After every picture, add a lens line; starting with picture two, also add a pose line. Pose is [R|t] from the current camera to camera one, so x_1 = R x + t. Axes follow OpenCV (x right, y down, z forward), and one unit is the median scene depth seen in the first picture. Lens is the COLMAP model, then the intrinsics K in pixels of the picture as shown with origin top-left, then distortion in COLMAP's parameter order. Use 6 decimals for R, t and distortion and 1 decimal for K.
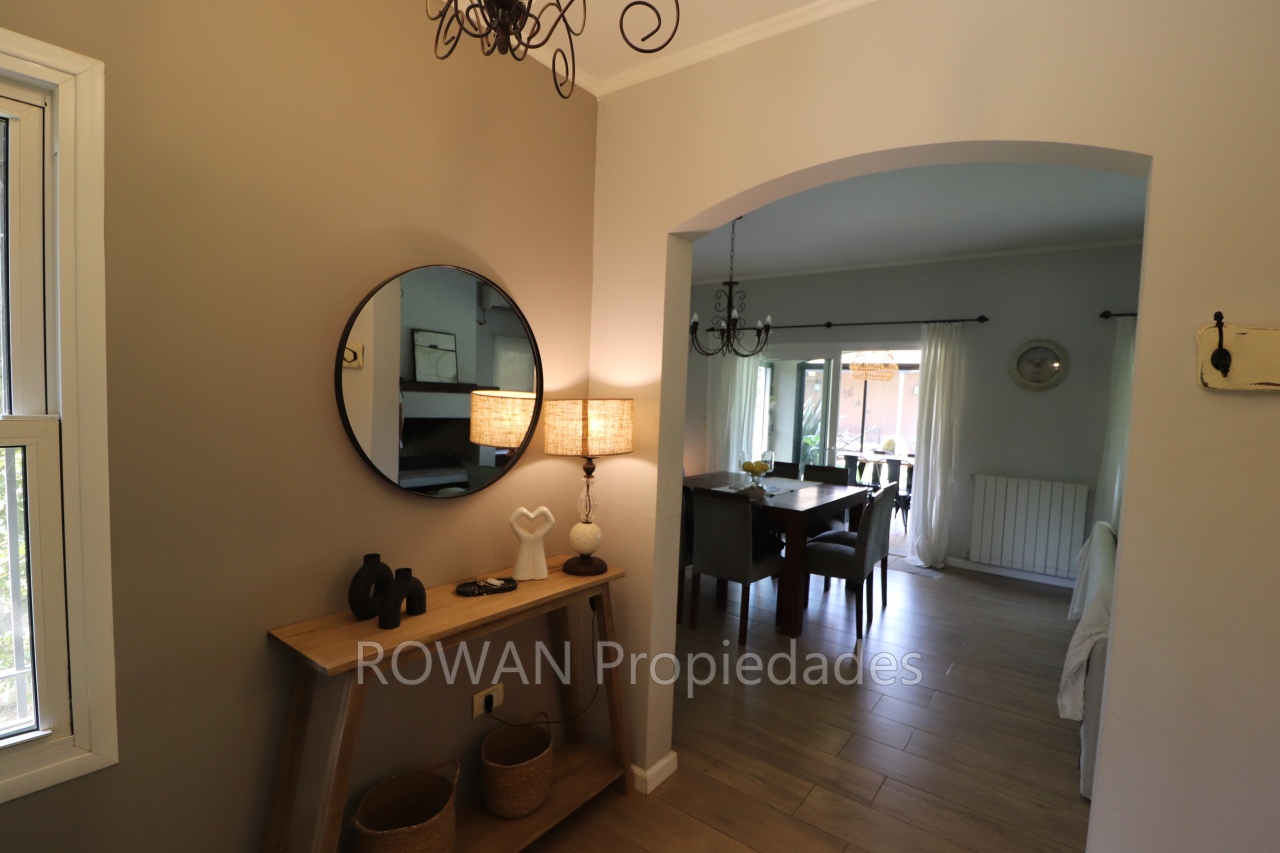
lens RADIAL K [[593.5, 0, 649.0], [0, 593.5, 433.0], [0, 0, 1]] dist [-0.000066, -0.014493]
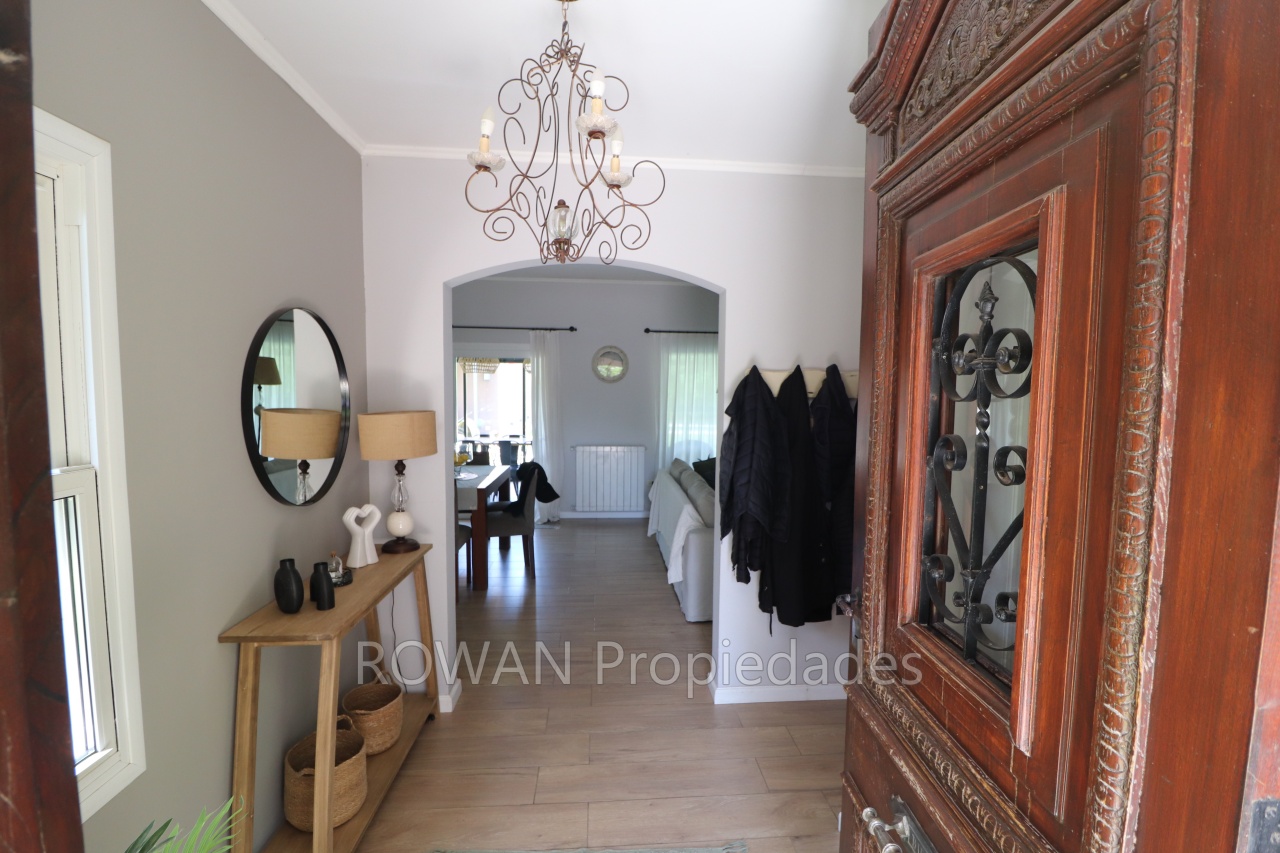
lens RADIAL K [[593.5, 0, 649.0], [0, 593.5, 433.0], [0, 0, 1]] dist [-0.000066, -0.014493]
pose [[0.749161, -0.076839, 0.657916, -0.467984], [0.057684, 0.997044, 0.050762, -0.042245], [-0.659871, -0.000078, 0.751379, -0.257251]]
